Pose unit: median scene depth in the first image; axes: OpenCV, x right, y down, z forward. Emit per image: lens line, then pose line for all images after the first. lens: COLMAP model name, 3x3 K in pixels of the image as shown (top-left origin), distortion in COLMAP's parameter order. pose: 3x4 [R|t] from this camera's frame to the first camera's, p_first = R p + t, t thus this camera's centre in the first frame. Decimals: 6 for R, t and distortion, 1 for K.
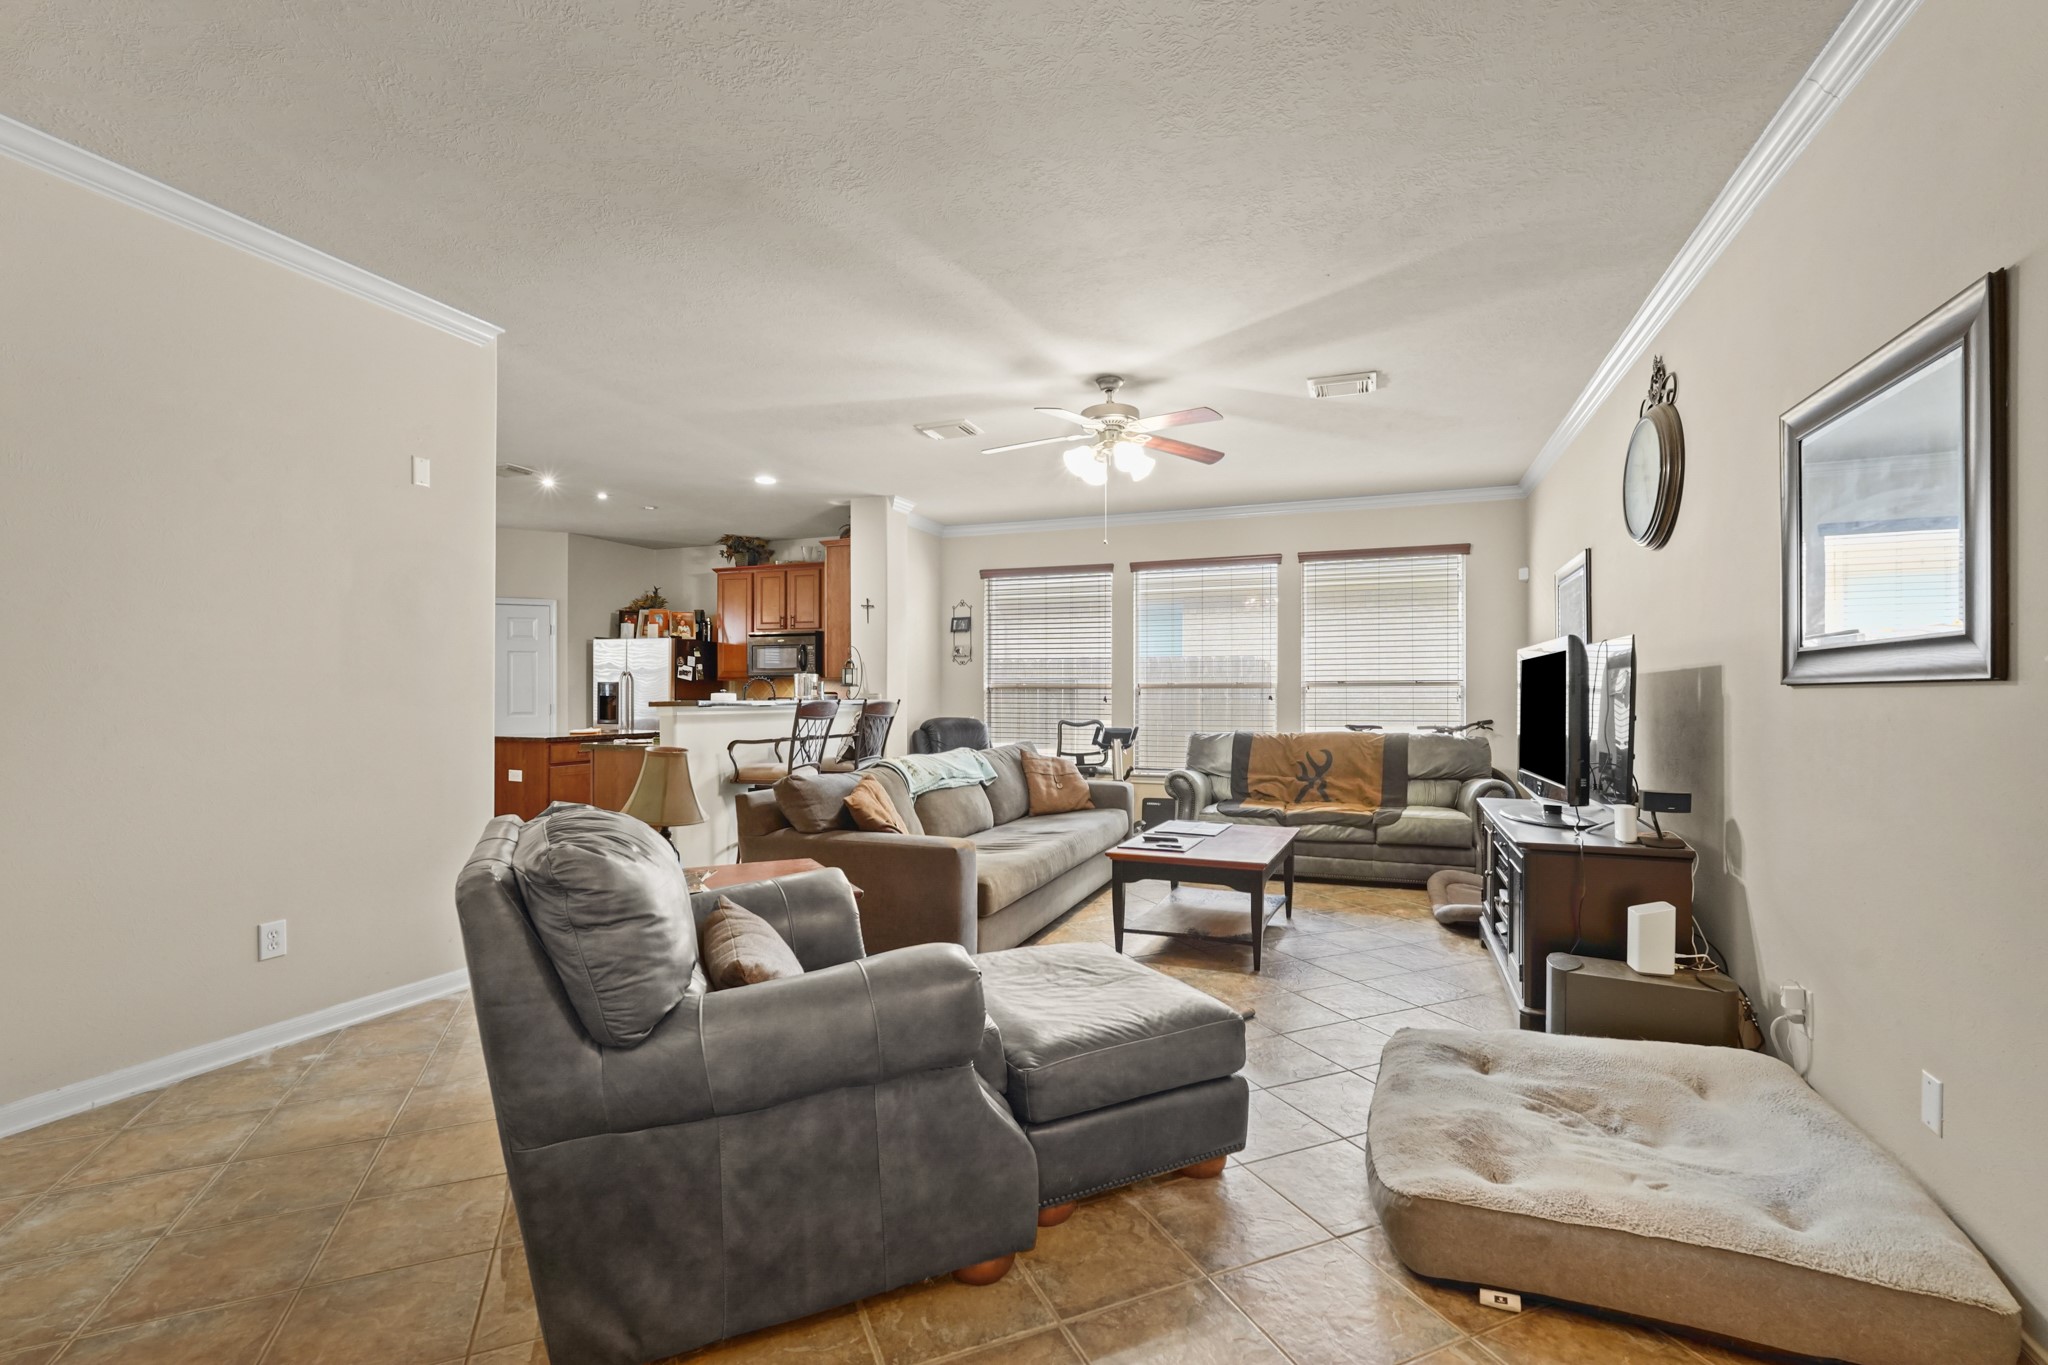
lens RADIAL K [[901.0, 0, 1030.8], [0, 901.0, 687.8], [0, 0, 1]] dist [-0.002795, 0.001318]
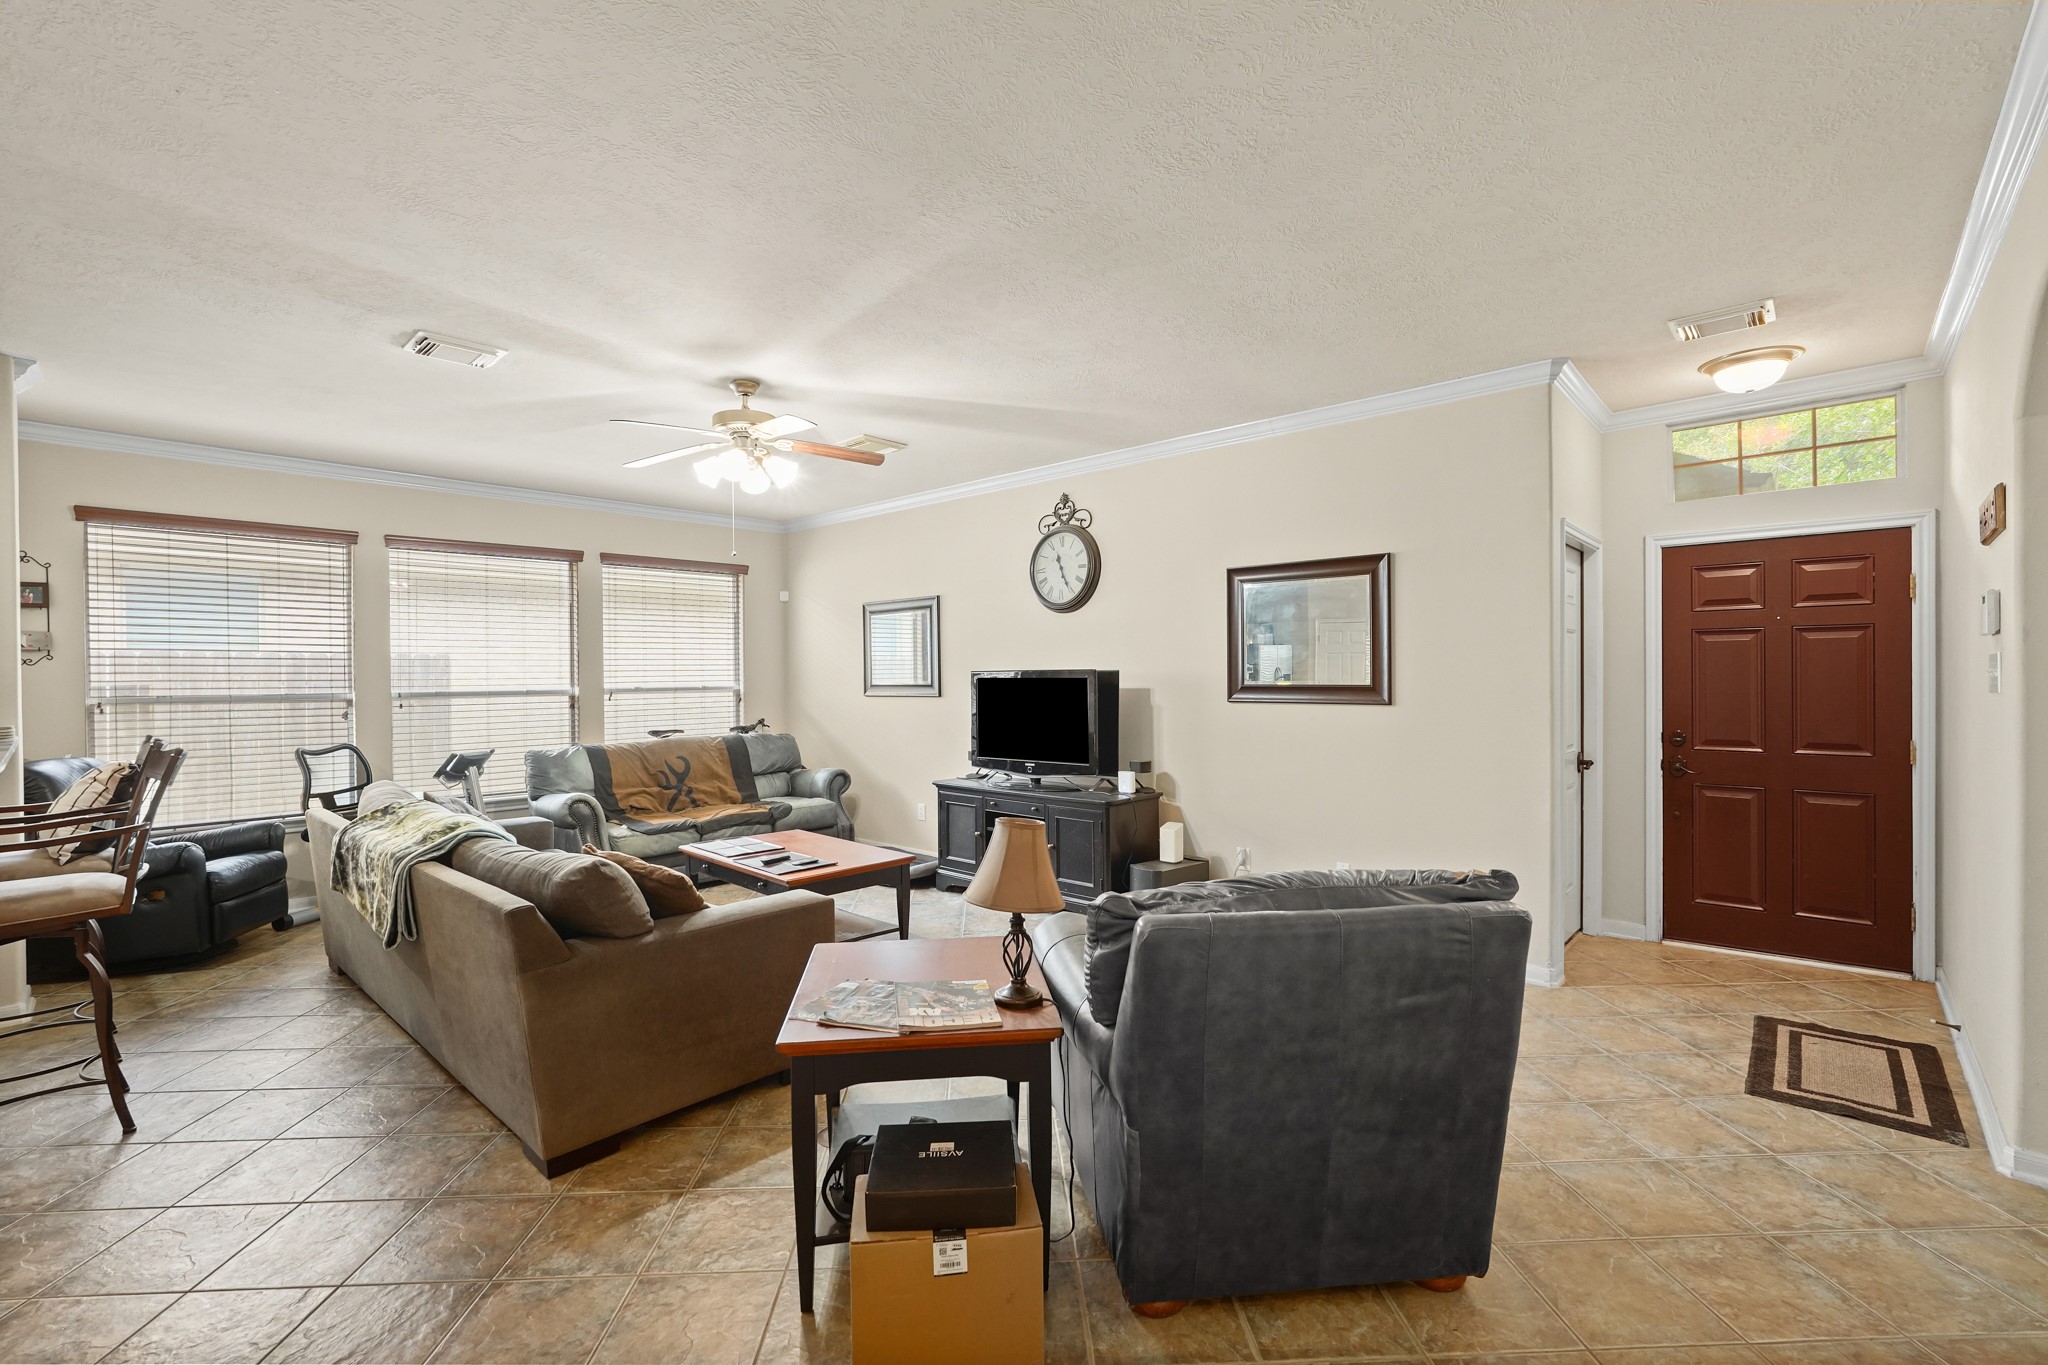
lens RADIAL K [[901.0, 0, 1010.7], [0, 901.0, 686.9], [0, 0, 1]] dist [-0.002795, 0.001318]
pose [[0.381217, -0.015733, 0.924352, -0.685907], [0.000354, 0.999858, 0.016872, -0.039708], [-0.924485, -0.006105, 0.381168, 0.382530]]
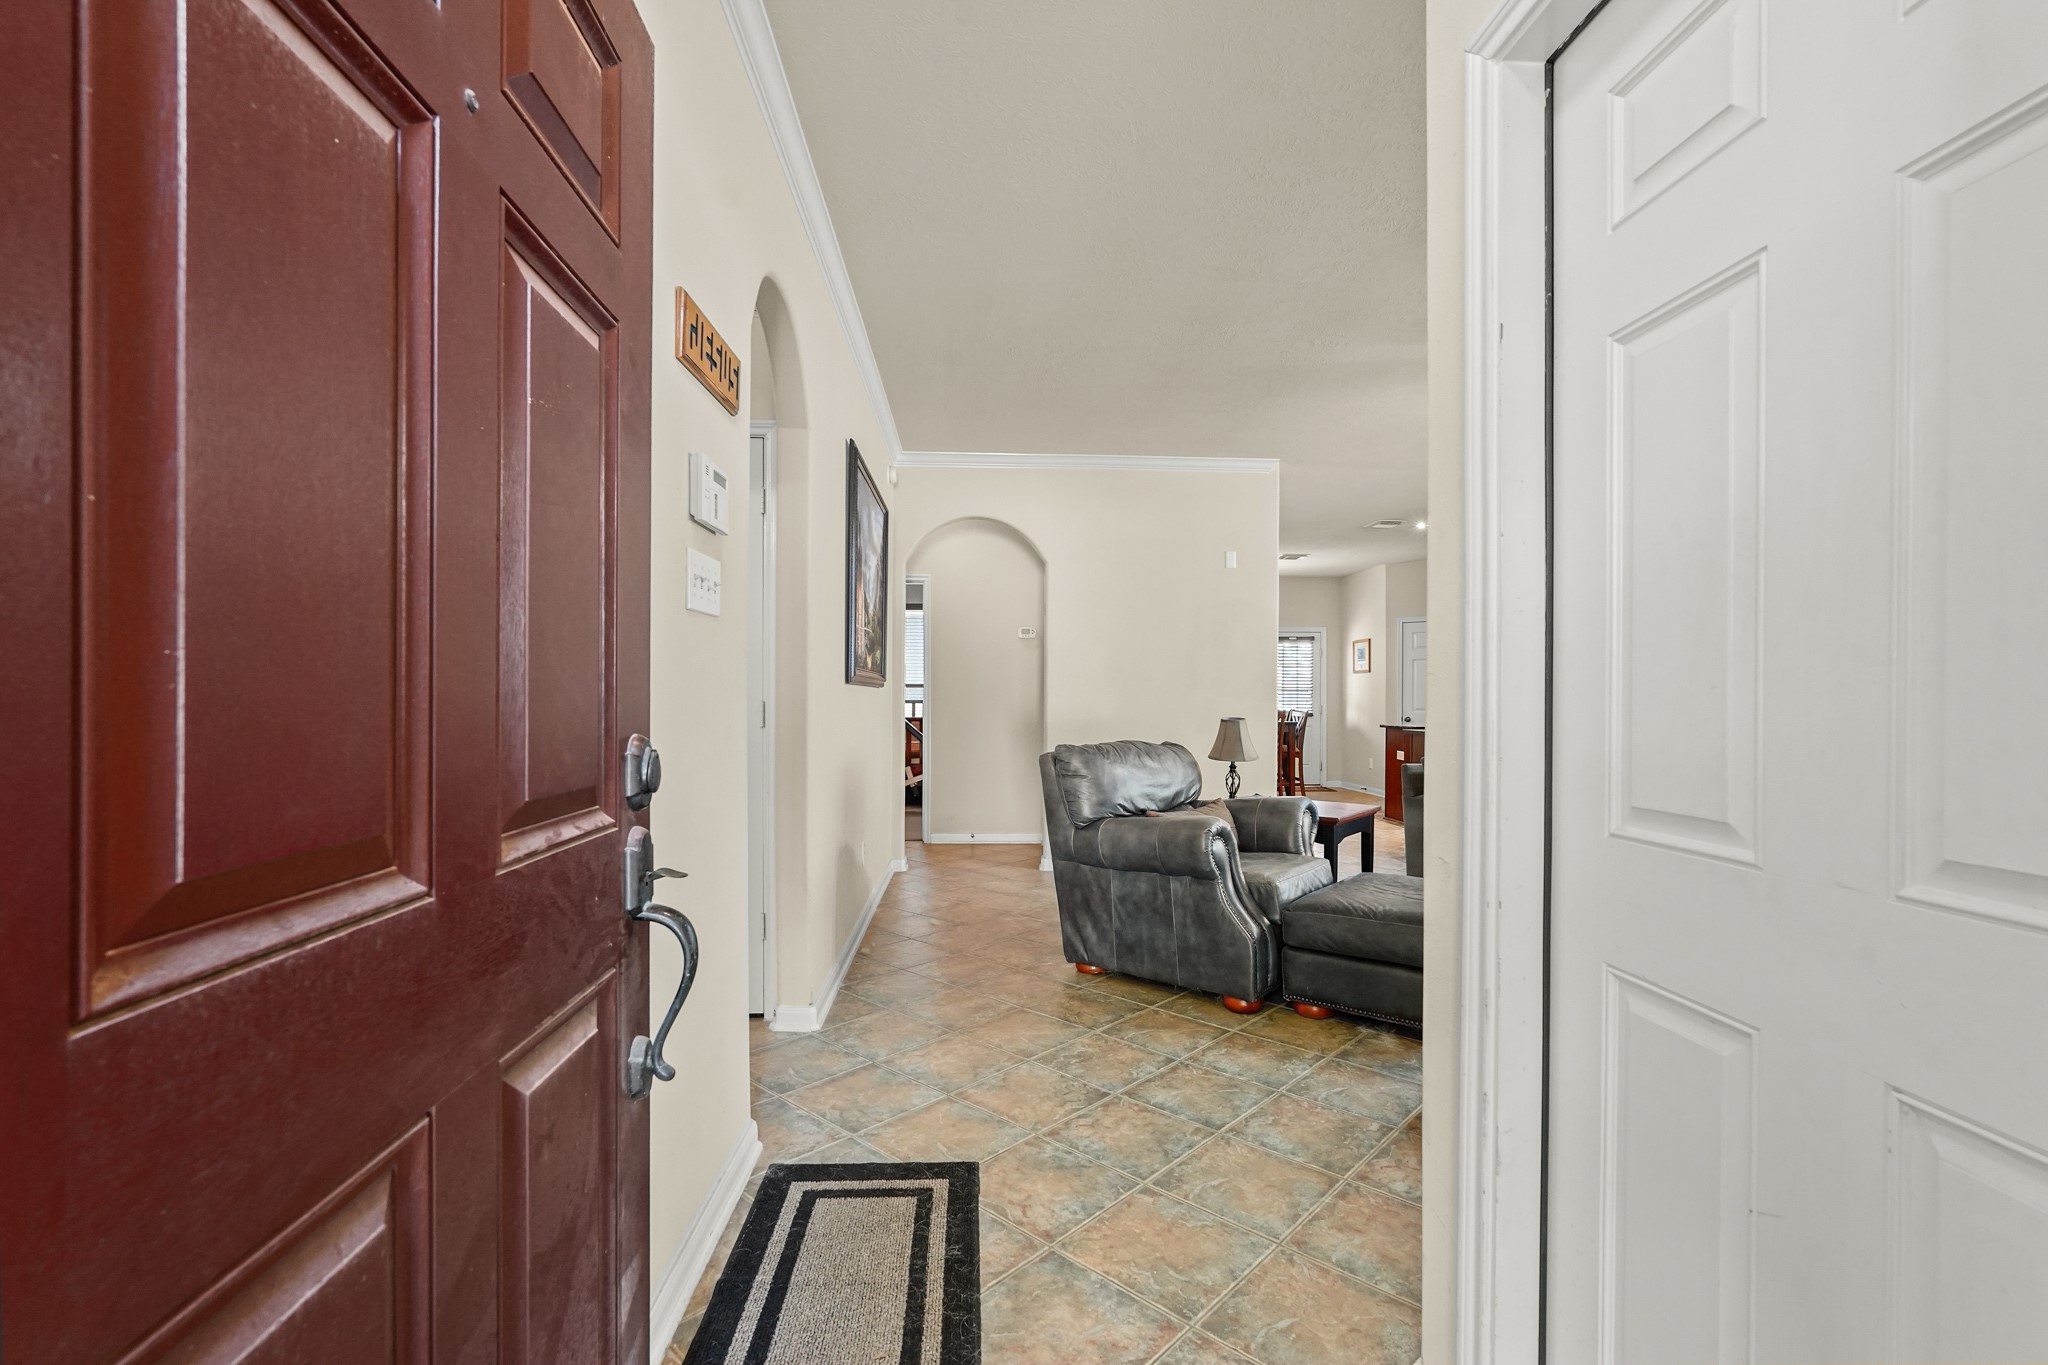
lens RADIAL K [[901.0, 0, 1025.5], [0, 901.0, 692.1], [0, 0, 1]] dist [-0.002795, 0.001318]
pose [[0.384384, -0.014341, -0.923062, 0.581670], [0.011943, 0.999873, -0.010560, 0.017357], [0.923096, -0.006965, 0.384507, -0.025322]]
